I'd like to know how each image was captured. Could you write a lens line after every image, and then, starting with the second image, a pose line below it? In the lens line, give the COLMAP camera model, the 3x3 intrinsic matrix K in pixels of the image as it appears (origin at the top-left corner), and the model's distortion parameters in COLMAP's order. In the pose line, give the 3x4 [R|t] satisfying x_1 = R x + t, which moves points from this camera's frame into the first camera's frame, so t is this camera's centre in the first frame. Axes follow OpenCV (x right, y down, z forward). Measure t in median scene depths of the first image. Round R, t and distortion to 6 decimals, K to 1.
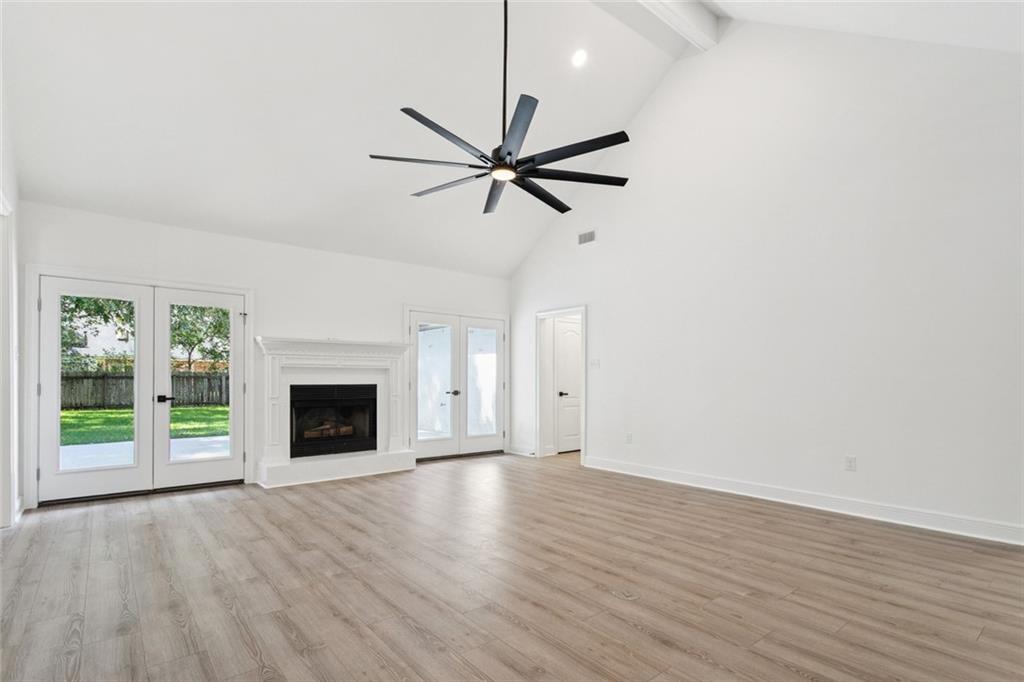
lens RADIAL K [[496.9, 0, 510.2], [0, 496.9, 372.5], [0, 0, 1]] dist [-0.000901, -0.000079]
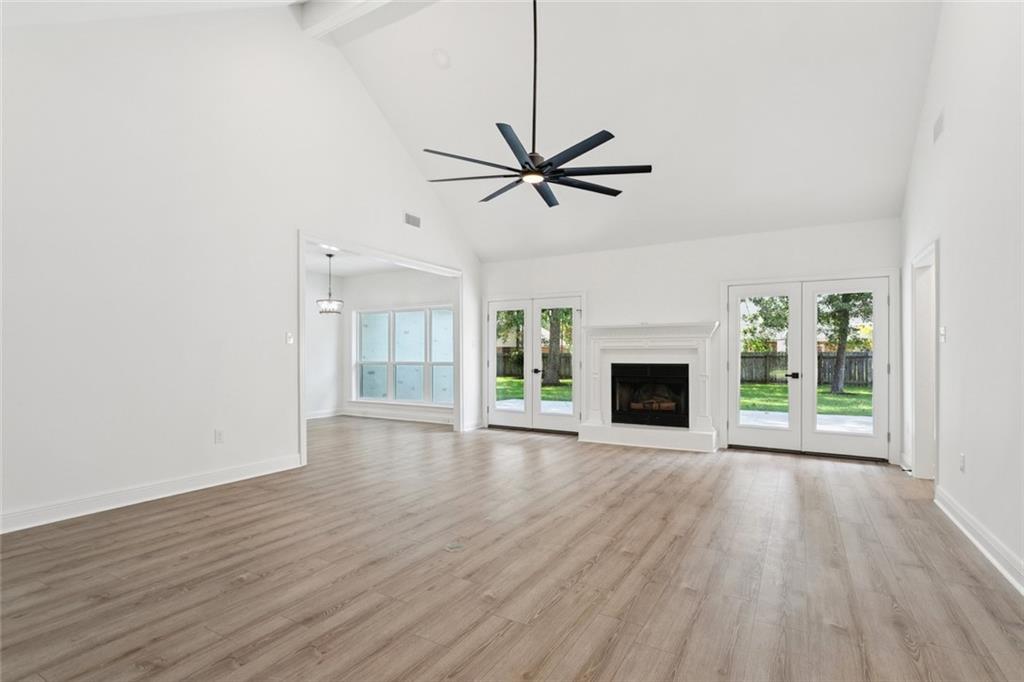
lens RADIAL K [[496.9, 0, 510.2], [0, 496.9, 372.5], [0, 0, 1]] dist [-0.000901, -0.000079]
pose [[0.344785, 0.028014, -0.938263, 0.836331], [0.011182, 0.999361, 0.033948, 0.004144], [0.938615, -0.022196, 0.344252, 0.458488]]
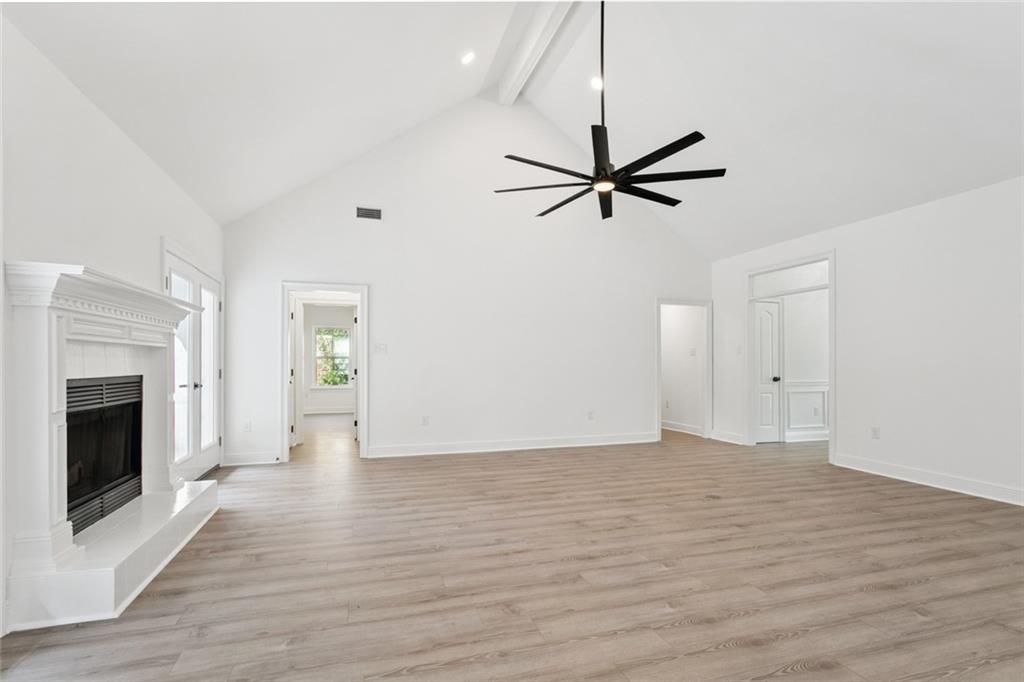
lens RADIAL K [[492.0, 0, 506.5], [0, 492.0, 357.6], [0, 0, 1]] dist [-0.000670, -0.000222]
pose [[0.385745, 0.006541, 0.922582, -0.938755], [-0.008863, 0.999955, -0.003384, 0.001604], [-0.922563, -0.006871, 0.385785, 0.629765]]
